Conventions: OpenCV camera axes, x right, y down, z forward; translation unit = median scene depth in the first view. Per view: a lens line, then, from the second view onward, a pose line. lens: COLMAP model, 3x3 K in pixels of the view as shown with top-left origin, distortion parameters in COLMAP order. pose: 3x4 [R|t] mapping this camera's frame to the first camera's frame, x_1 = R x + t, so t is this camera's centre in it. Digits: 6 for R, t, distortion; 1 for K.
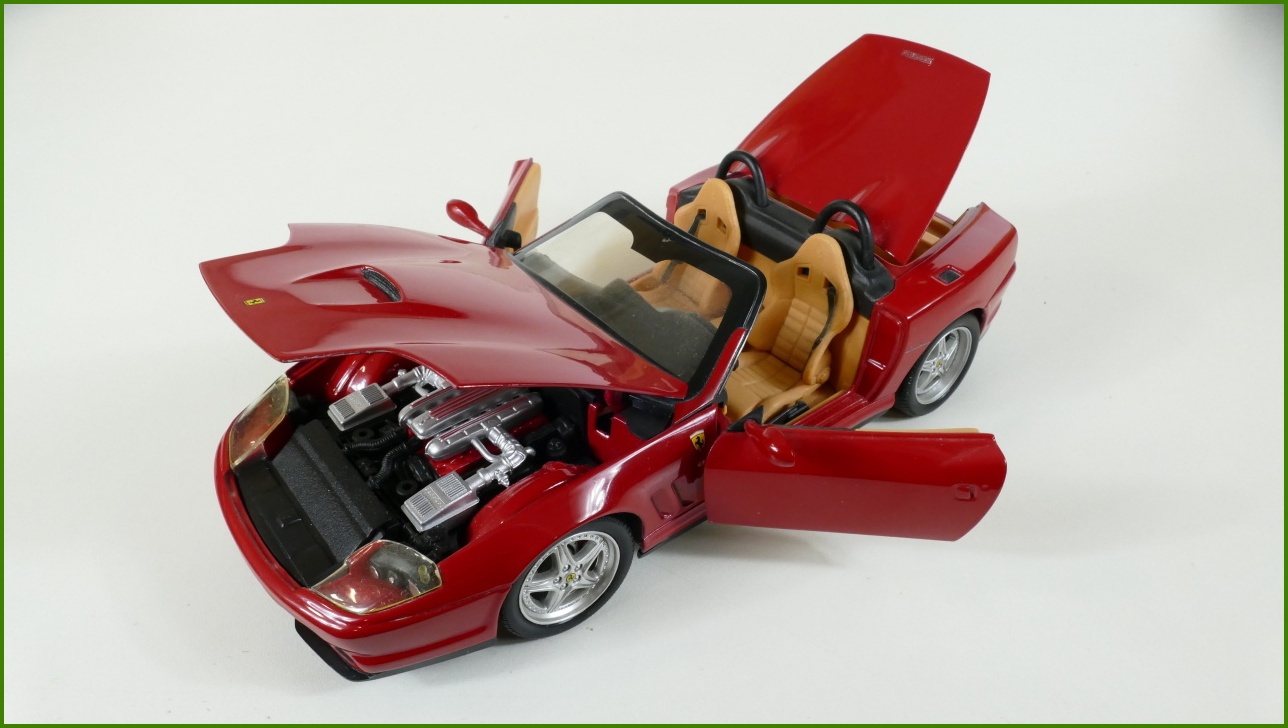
lens RADIAL K [[969.9, 0, 644.0], [0, 969.9, 364.0], [0, 0, 1]] dist [0.001132, 0.001161]
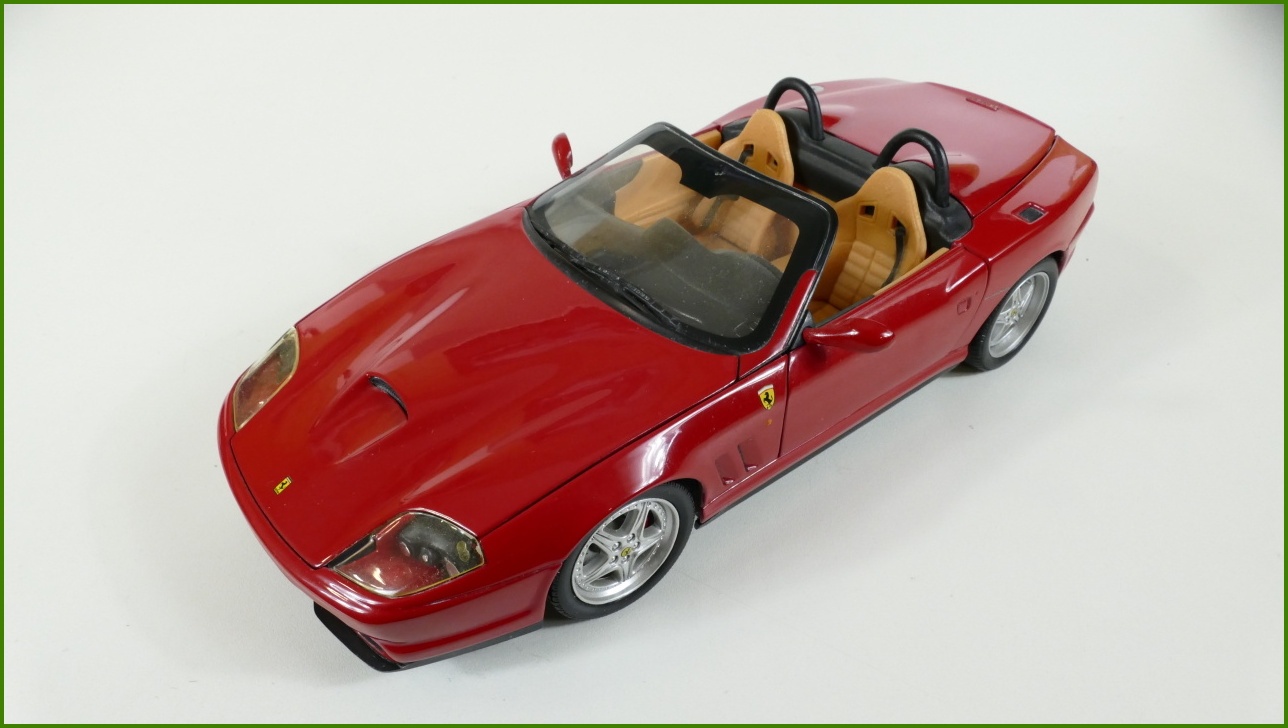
lens RADIAL K [[959.9, 0, 644.0], [0, 959.9, 364.0], [0, 0, 1]] dist [-0.009018, -0.002449]
pose [[0.999890, -0.008147, 0.012413, -0.062507], [0.007728, 0.999411, 0.033441, 0.017952], [-0.012678, -0.033342, 0.999364, 0.120710]]
